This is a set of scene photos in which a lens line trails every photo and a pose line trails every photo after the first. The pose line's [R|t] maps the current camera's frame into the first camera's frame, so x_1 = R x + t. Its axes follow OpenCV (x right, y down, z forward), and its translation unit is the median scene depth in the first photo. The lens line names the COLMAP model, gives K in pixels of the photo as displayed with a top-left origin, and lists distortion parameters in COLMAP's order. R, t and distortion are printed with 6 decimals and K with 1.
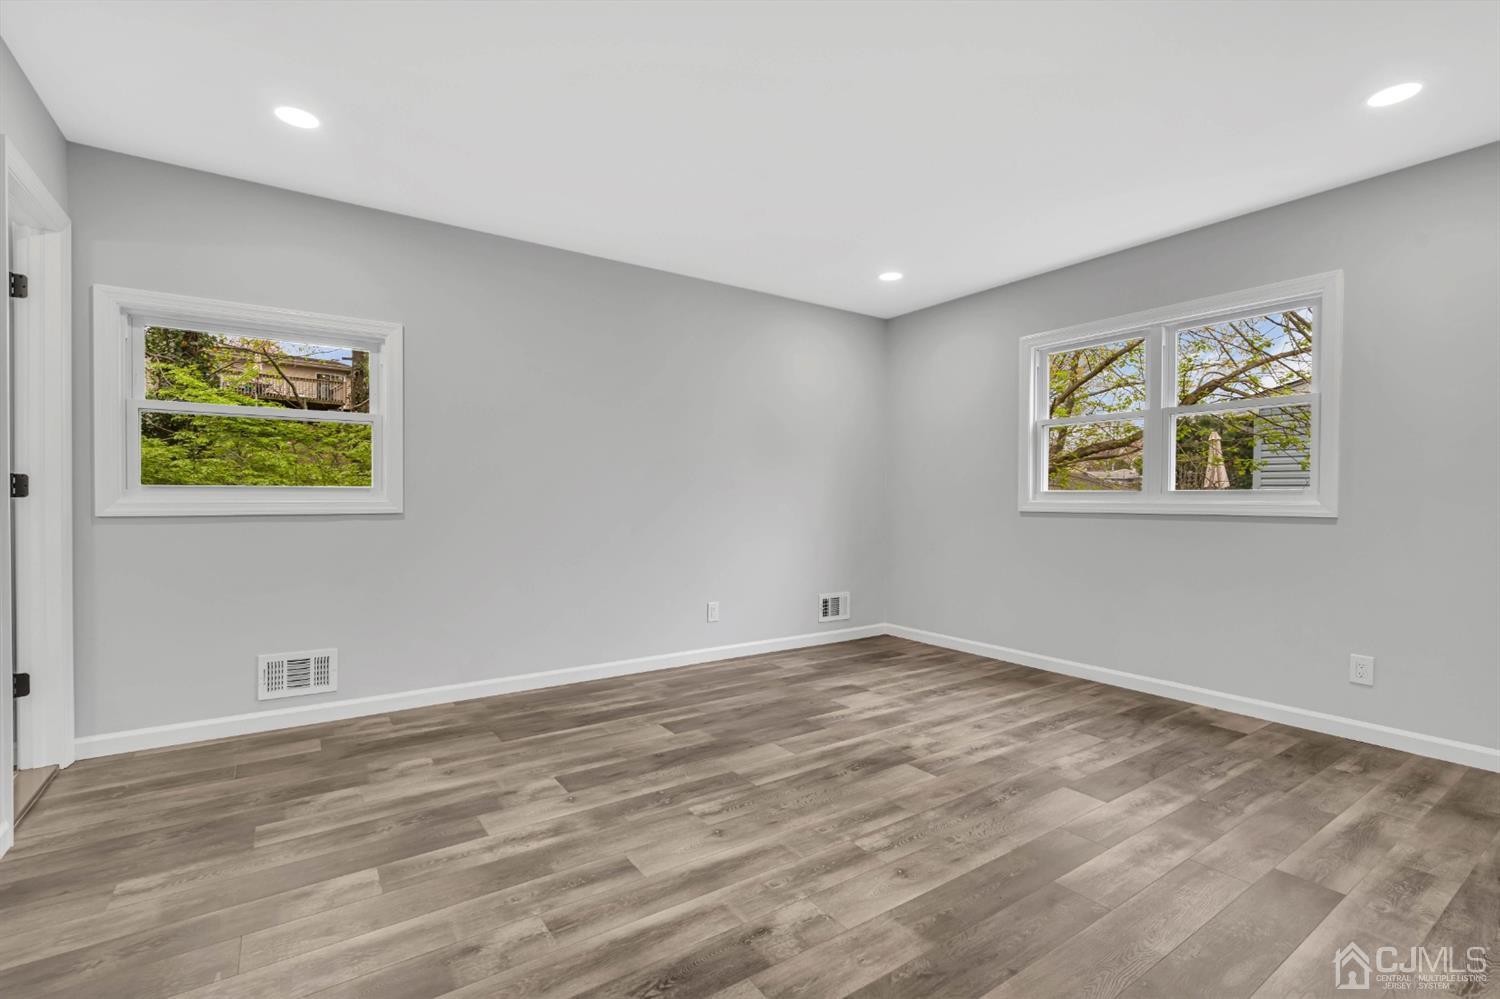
lens RADIAL K [[673.3, 0, 749.6], [0, 673.3, 500.9], [0, 0, 1]] dist [0.001397, 0.000175]
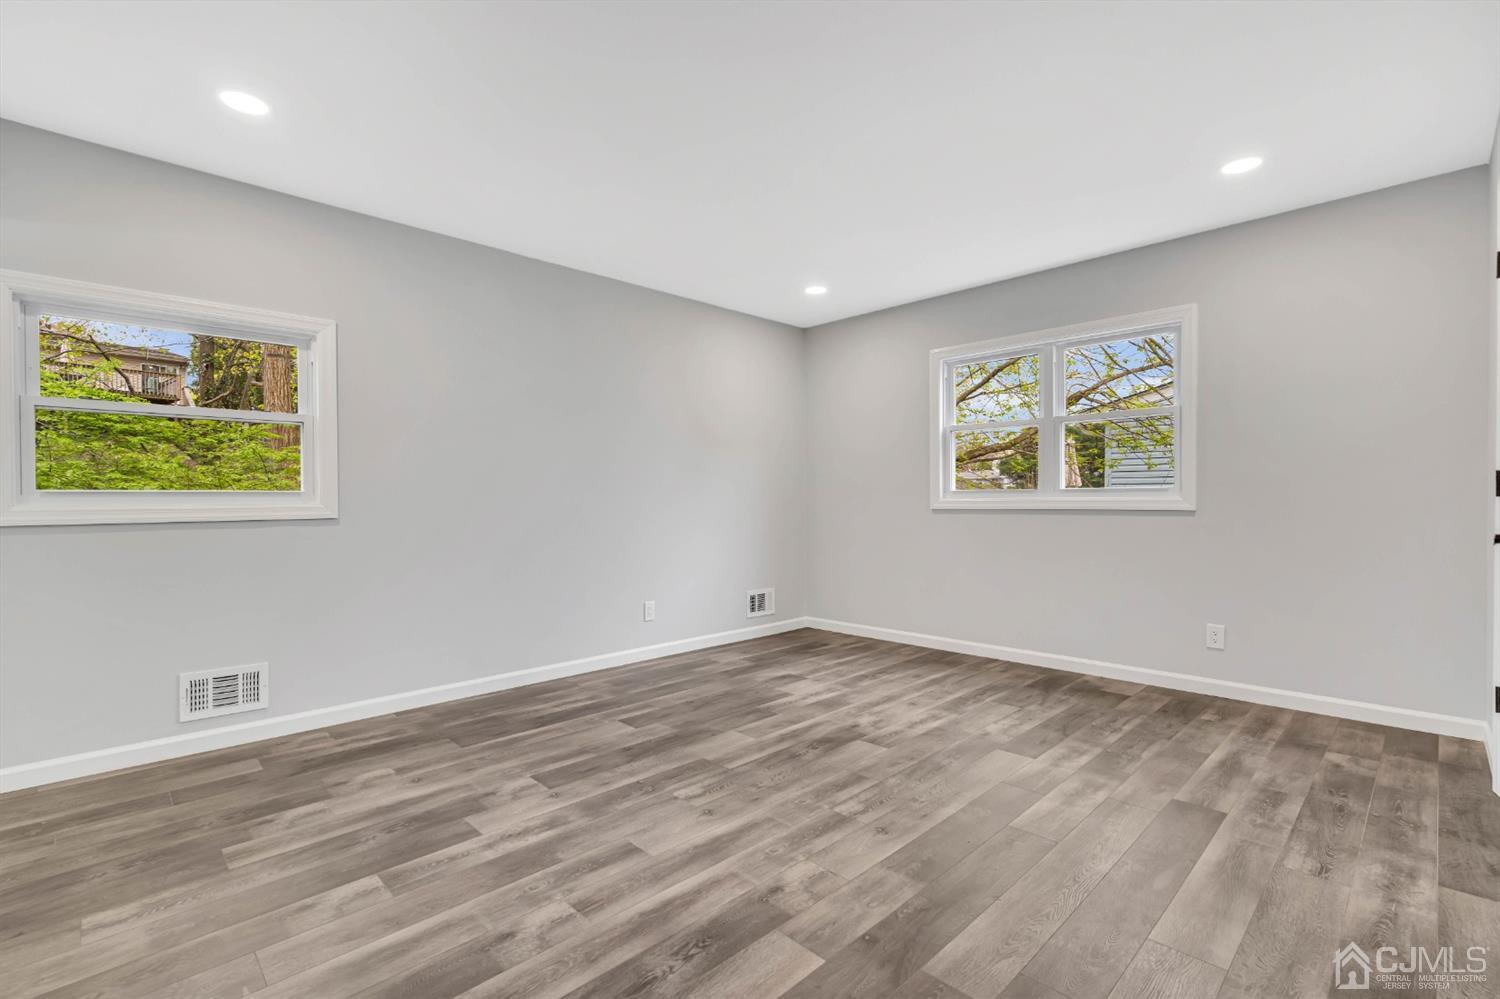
lens RADIAL K [[673.3, 0, 748.0], [0, 673.3, 500.9], [0, 0, 1]] dist [0.001397, 0.000175]
pose [[0.985732, -0.009921, 0.168030, -0.141240], [0.010215, 0.999947, -0.000883, 0.000835], [-0.168012, 0.002587, 0.985782, -0.057031]]
